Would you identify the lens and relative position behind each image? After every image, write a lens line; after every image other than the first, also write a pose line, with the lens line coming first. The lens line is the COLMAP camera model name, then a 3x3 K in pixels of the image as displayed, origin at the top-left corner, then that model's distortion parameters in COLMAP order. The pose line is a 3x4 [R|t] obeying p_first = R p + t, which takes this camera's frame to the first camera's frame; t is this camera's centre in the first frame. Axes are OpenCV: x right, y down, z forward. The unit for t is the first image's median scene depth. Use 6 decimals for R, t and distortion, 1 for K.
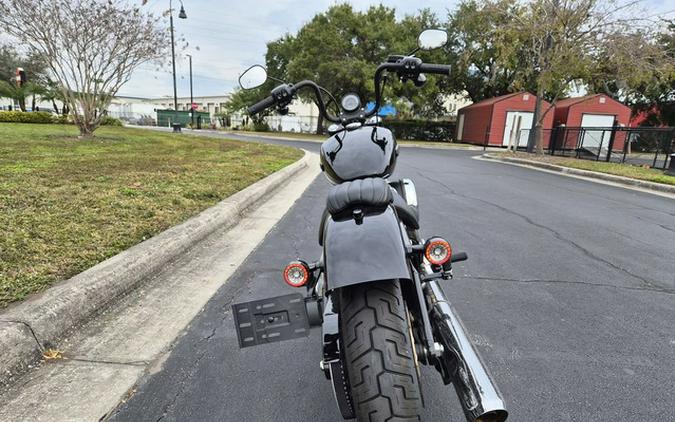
lens RADIAL K [[458.3, 0, 335.4], [0, 458.3, 253.2], [0, 0, 1]] dist [0.059512, -0.049607]
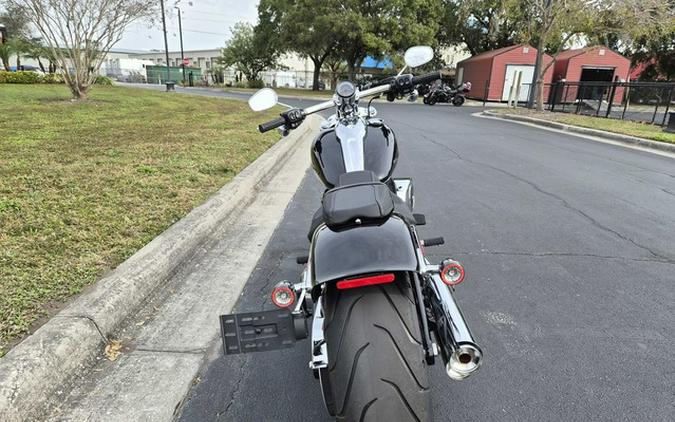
lens RADIAL K [[458.3, 0, 343.7], [0, 458.3, 245.2], [0, 0, 1]] dist [0.059512, -0.049607]
pose [[0.999515, -0.021416, 0.022619, -0.011865], [0.019641, 0.996915, 0.075995, -0.010119], [-0.024176, -0.075514, 0.996852, -0.007864]]
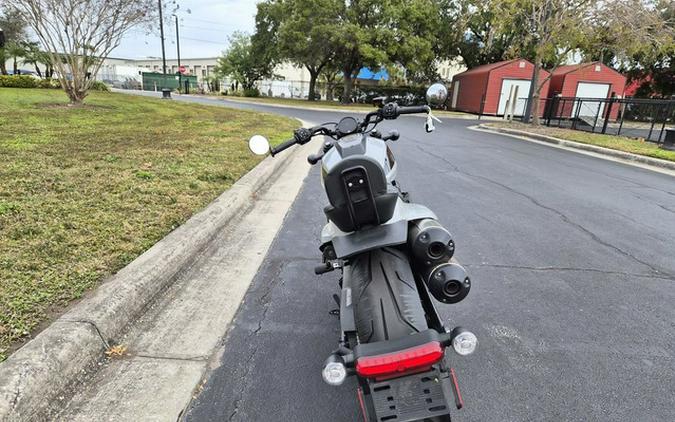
lens RADIAL K [[458.3, 0, 336.2], [0, 458.3, 253.1], [0, 0, 1]] dist [0.059512, -0.049607]
pose [[0.999706, -0.000933, 0.024241, -0.015694], [-0.000775, 0.997520, 0.070374, -0.009743], [-0.024246, -0.070372, 0.997226, -0.006576]]
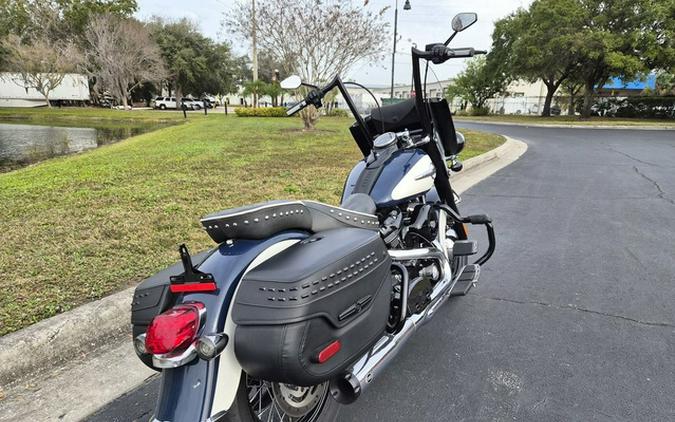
lens RADIAL K [[458.3, 0, 338.0], [0, 458.3, 250.8], [0, 0, 1]] dist [0.059512, -0.049607]
pose [[0.896464, 0.096921, -0.432387, 0.052220], [-0.084978, 0.995278, 0.046912, -0.011511], [0.434892, -0.005312, 0.900467, 0.001693]]
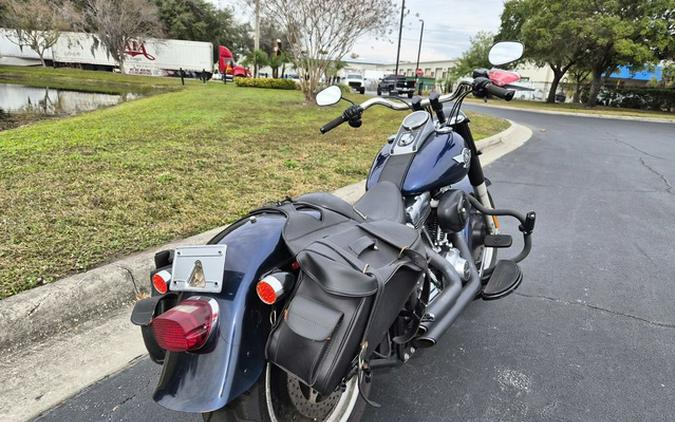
lens RADIAL K [[458.3, 0, 336.2], [0, 458.3, 251.5], [0, 0, 1]] dist [0.059512, -0.049607]
pose [[0.894242, 0.161581, -0.417399, 0.045821], [-0.134130, 0.986447, 0.094506, -0.012087], [0.427012, -0.028525, 0.903796, 0.008693]]
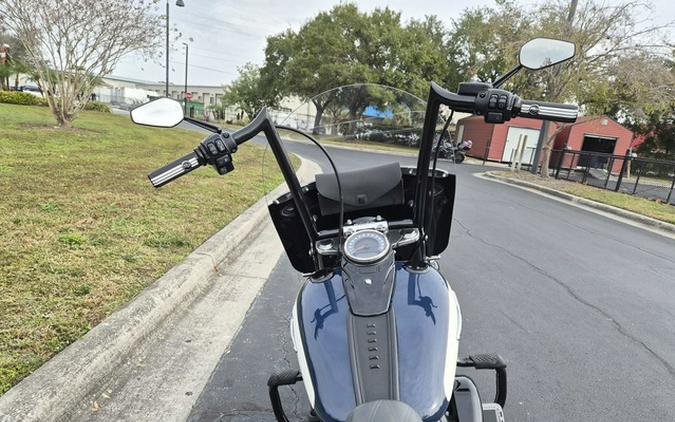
lens RADIAL K [[458.3, 0, 338.6], [0, 458.3, 246.5], [0, 0, 1]] dist [0.059512, -0.049607]
pose [[0.997604, 0.061139, 0.032375, -0.008481], [-0.060878, 0.998105, -0.008977, -0.040130], [-0.032862, 0.006984, 0.999435, 0.064507]]
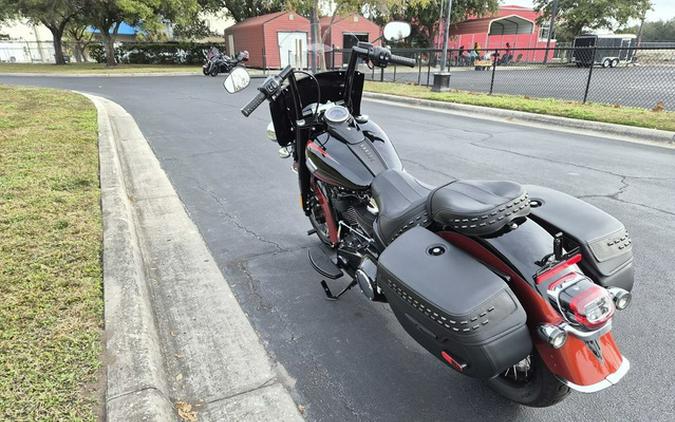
lens RADIAL K [[455.7, 0, 347.4], [0, 455.7, 255.2], [0, 0, 1]] dist [0.045836, -0.032669]
pose [[0.869809, -0.242821, 0.429500, -0.077081], [0.169605, 0.964614, 0.201874, -0.026527], [-0.463321, -0.102746, 0.880214, 0.003834]]
